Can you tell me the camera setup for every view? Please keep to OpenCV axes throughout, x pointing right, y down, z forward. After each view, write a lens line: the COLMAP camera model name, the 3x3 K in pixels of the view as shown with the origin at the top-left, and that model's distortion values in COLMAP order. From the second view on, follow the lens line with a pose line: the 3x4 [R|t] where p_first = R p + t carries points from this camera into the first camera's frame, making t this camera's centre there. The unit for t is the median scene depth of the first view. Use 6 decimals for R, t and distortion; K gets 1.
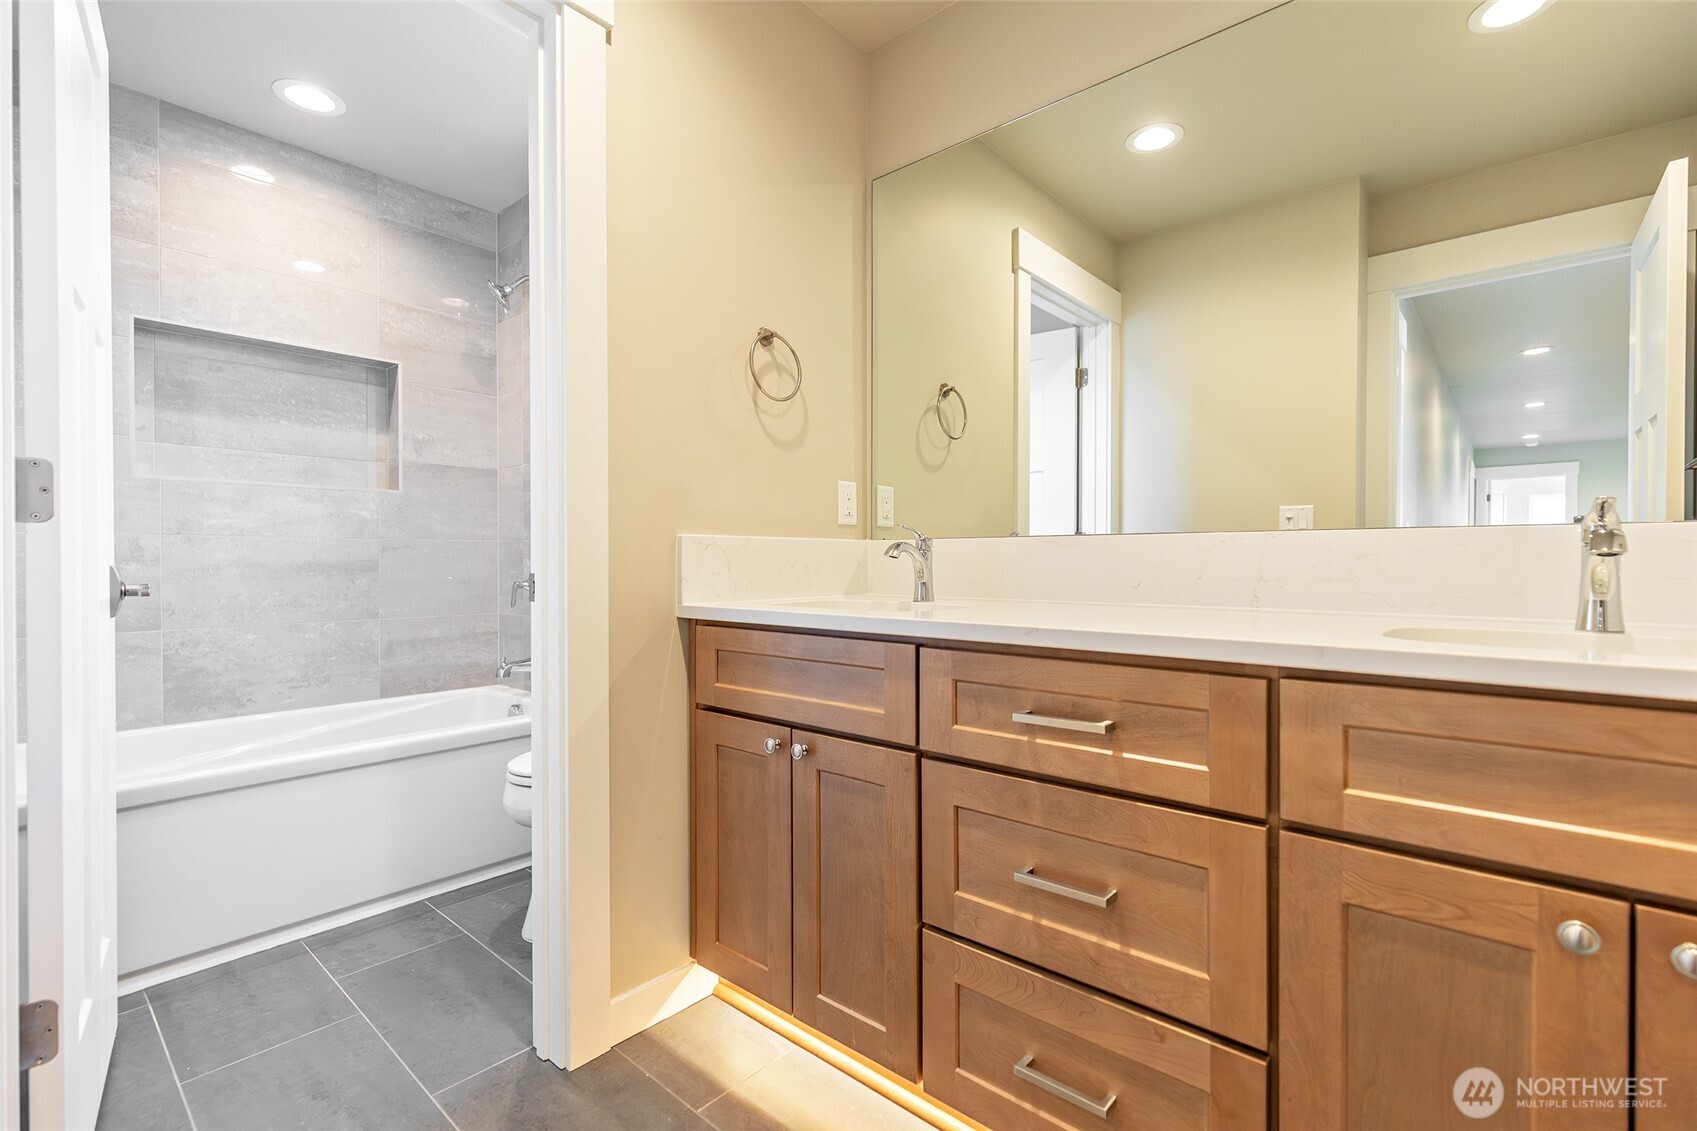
lens RADIAL K [[771.6, 0, 851.3], [0, 771.6, 567.7], [0, 0, 1]] dist [0.002700, 0.000355]
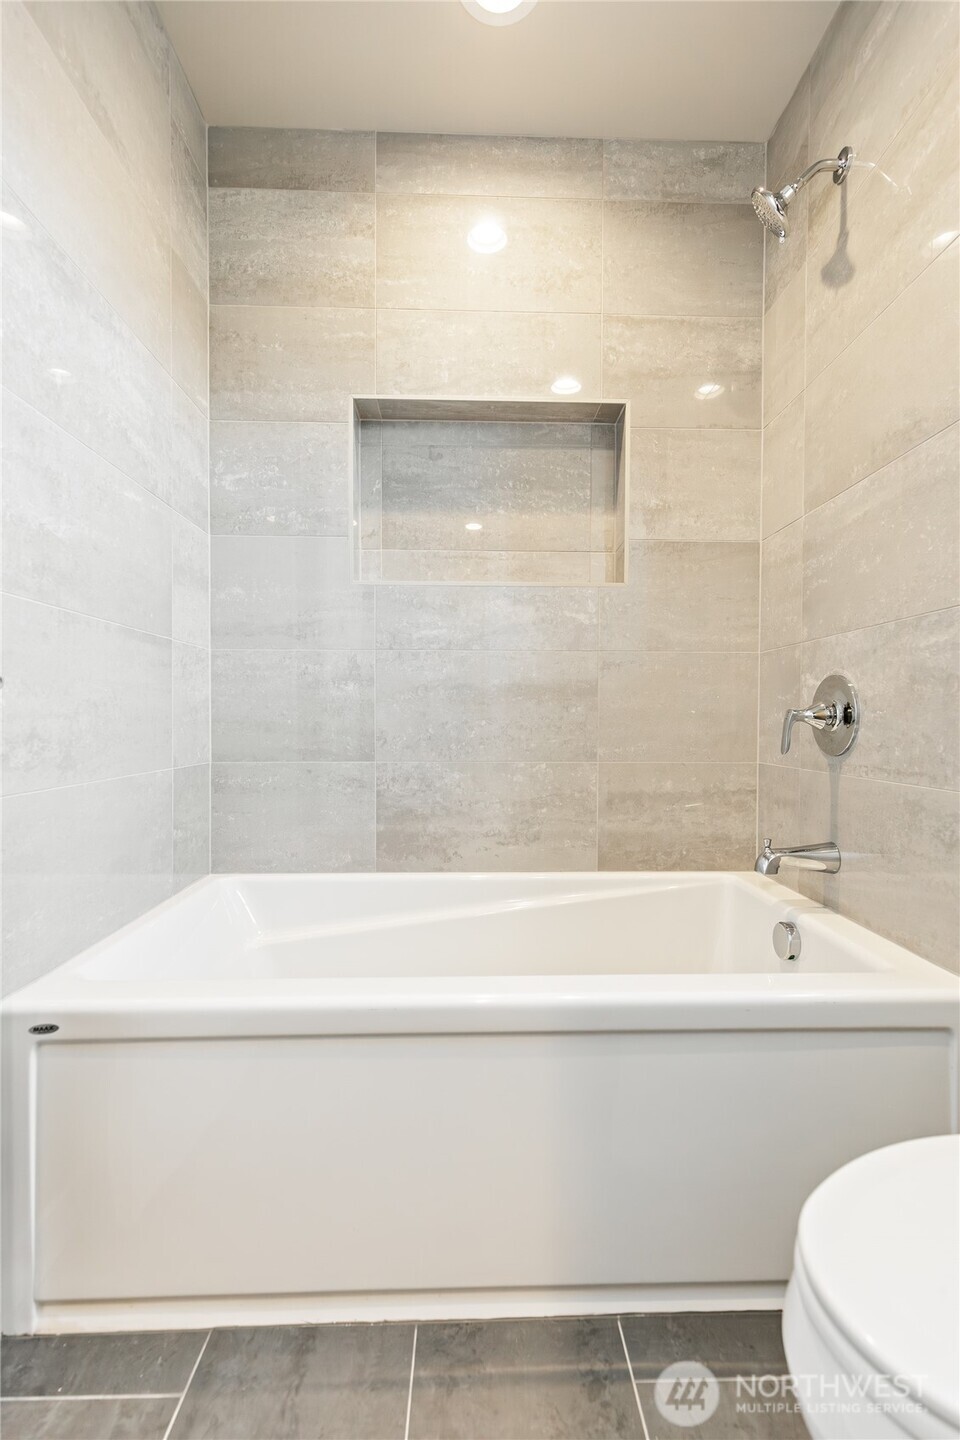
lens RADIAL K [[654.7, 0, 487.8], [0, 654.7, 724.0], [0, 0, 1]] dist [0.002700, 0.000355]
pose [[0.695724, 0.015599, -0.718140, -0.245830], [-0.011980, 0.999877, 0.010113, 0.026318], [0.718209, 0.001567, 0.695826, 0.506811]]
